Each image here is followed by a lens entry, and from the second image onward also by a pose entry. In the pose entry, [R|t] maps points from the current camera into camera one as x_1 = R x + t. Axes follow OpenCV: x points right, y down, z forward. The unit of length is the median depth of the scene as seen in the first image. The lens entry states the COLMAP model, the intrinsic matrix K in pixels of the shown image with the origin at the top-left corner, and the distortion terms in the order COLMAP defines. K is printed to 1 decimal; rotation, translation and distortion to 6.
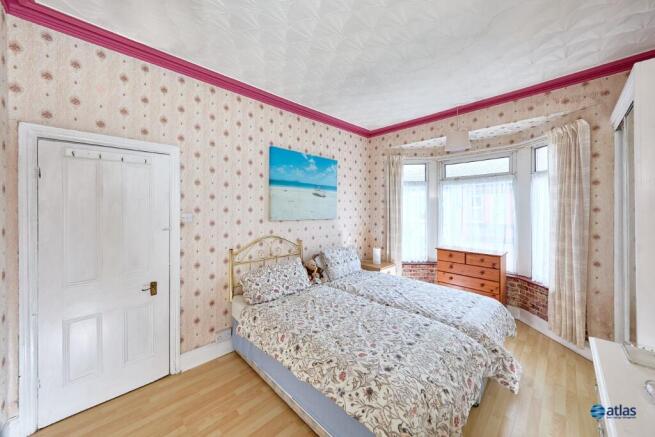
lens RADIAL K [[237.3, 0, 326.0], [0, 237.3, 207.0], [0, 0, 1]] dist [0.001116, 0.000045]
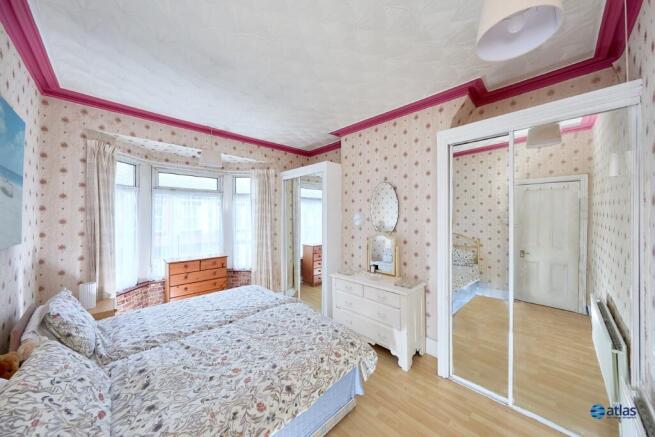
lens RADIAL K [[223.8, 0, 327.5], [0, 223.8, 218.5], [0, 0, 1]] dist [-0.001189, -0.000086]
pose [[-0.000628, -0.006091, 0.999981, -0.557132], [-0.003588, 0.999975, 0.006089, -0.008839], [-0.999993, -0.003585, -0.000650, 0.530810]]
